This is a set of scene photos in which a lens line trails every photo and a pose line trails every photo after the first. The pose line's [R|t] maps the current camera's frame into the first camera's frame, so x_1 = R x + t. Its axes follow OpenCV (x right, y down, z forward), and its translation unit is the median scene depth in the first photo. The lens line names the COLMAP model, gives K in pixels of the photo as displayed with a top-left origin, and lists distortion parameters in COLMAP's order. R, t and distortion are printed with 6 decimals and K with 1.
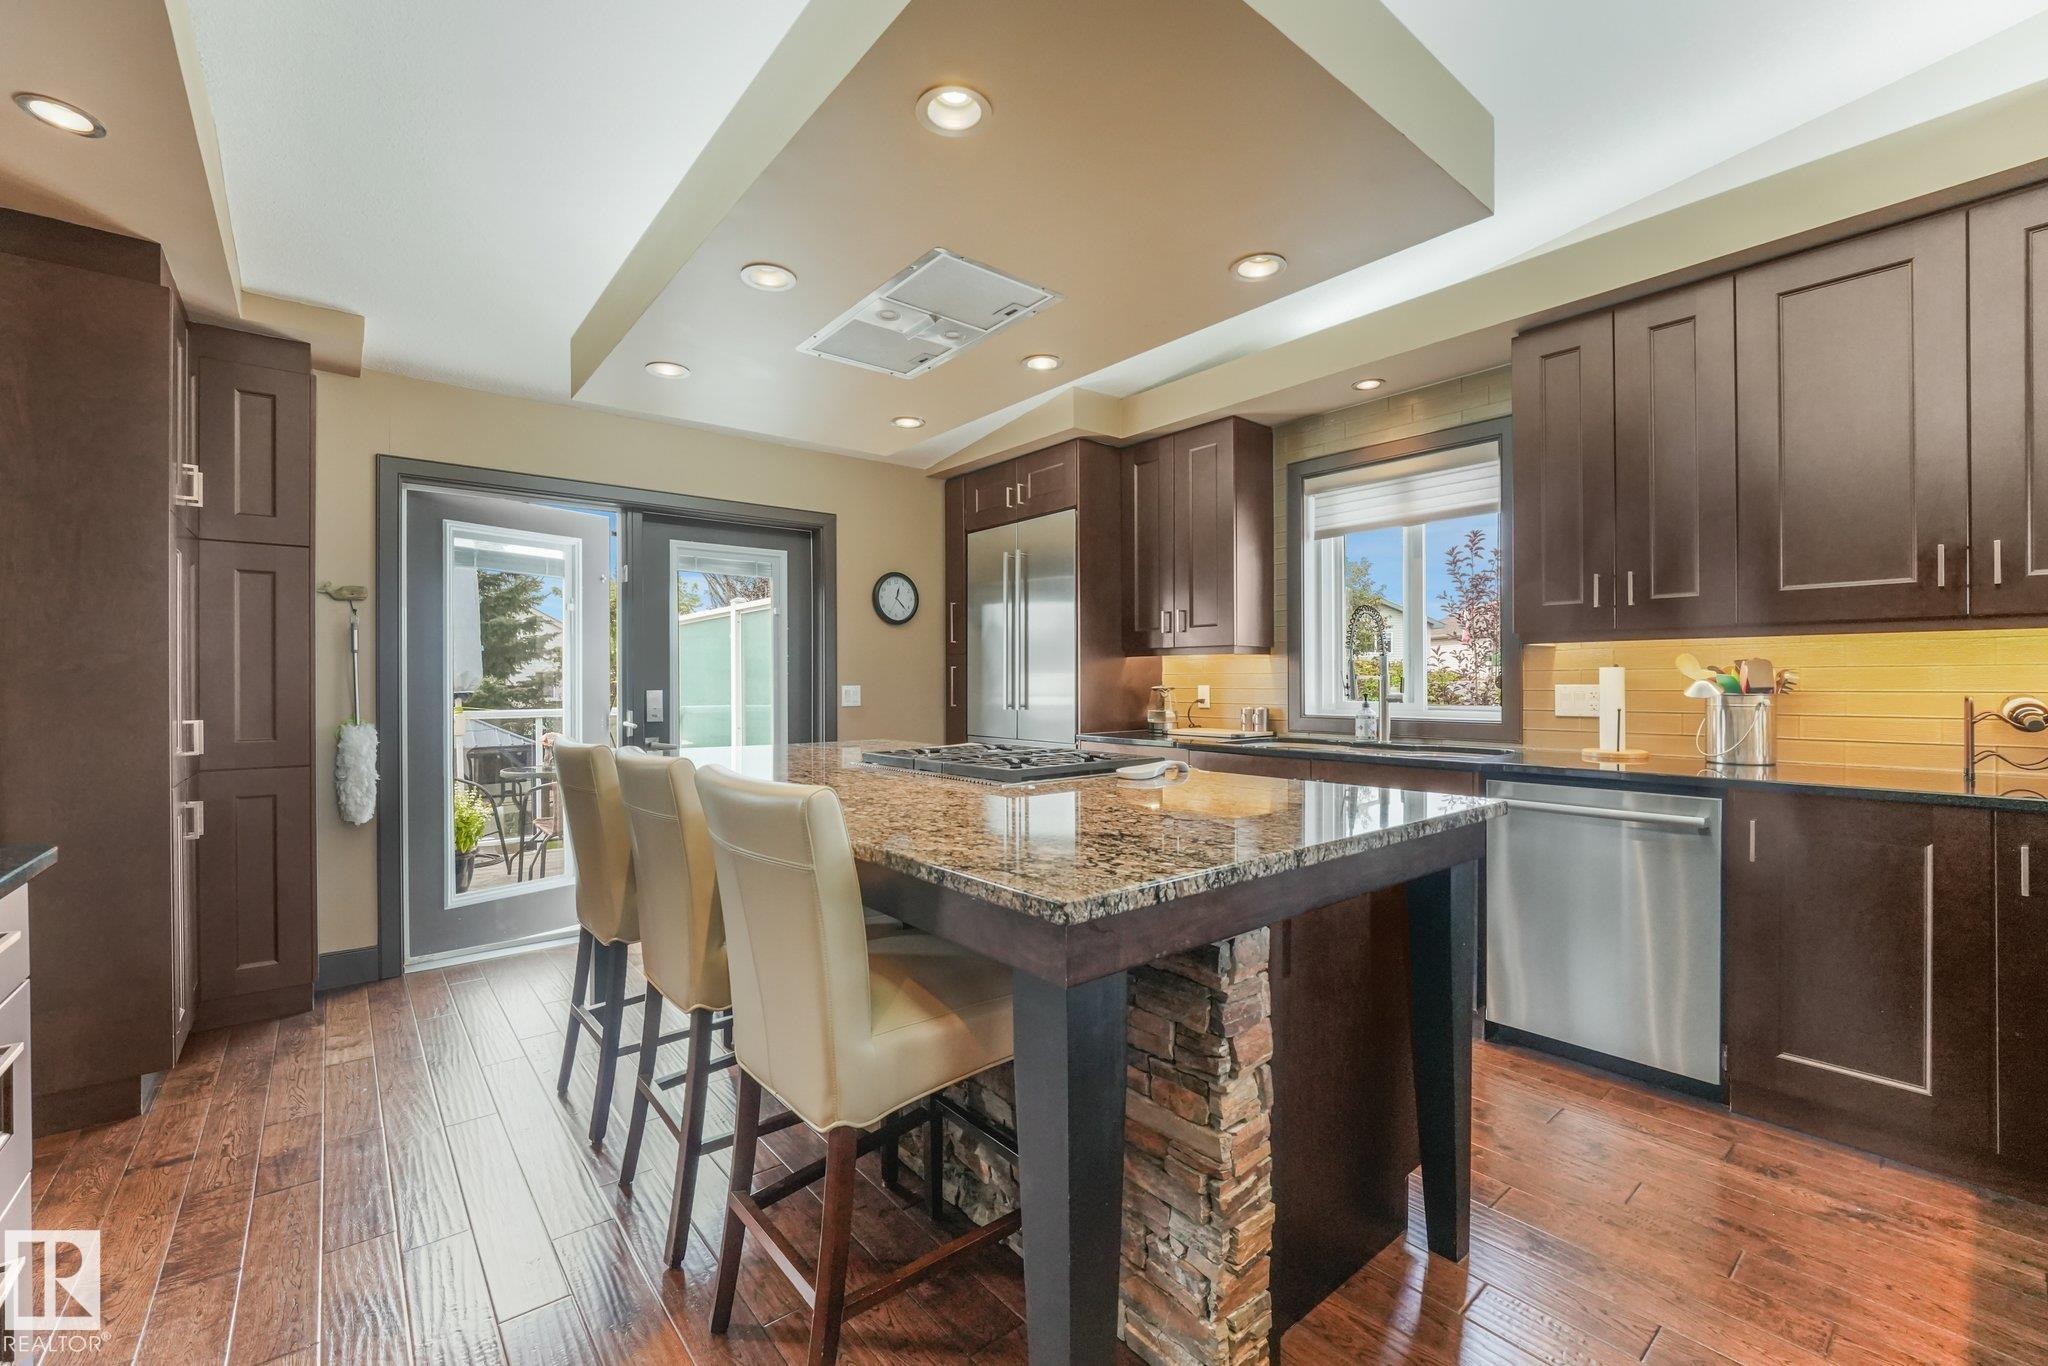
lens RADIAL K [[844.6, 0, 1024.0], [0, 844.6, 683.0], [0, 0, 1]] dist [-0.013263, 0.000952]
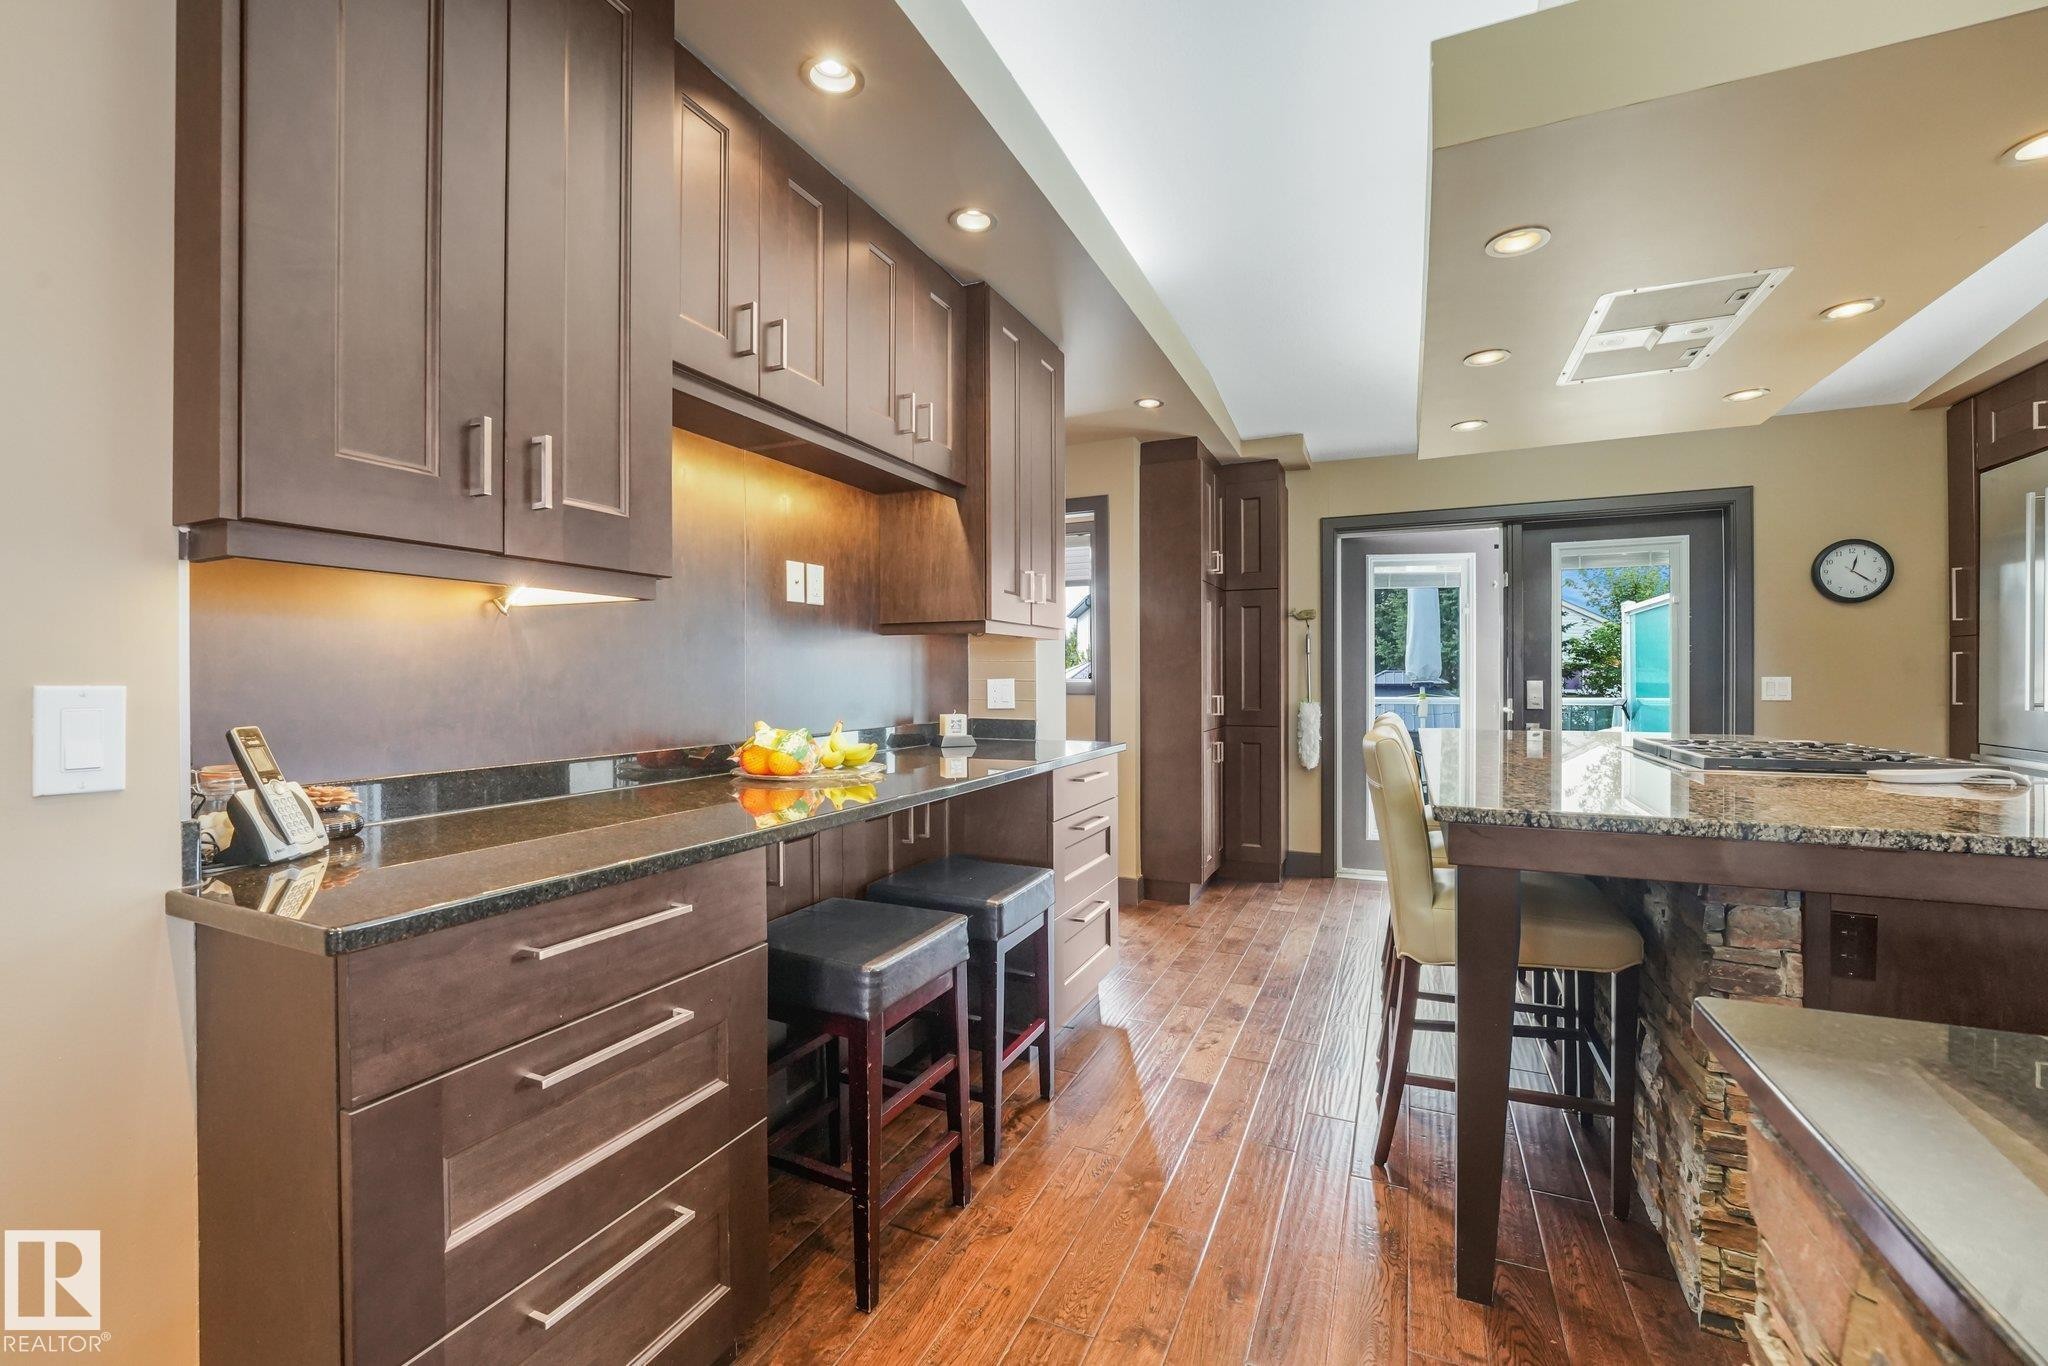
lens RADIAL K [[844.6, 0, 1024.0], [0, 844.6, 683.0], [0, 0, 1]] dist [-0.013263, 0.000952]
pose [[0.443603, 0.007586, -0.896191, 0.316862], [0.000581, 0.999962, 0.008752, 0.001688], [0.896223, -0.004403, 0.443581, -0.119854]]
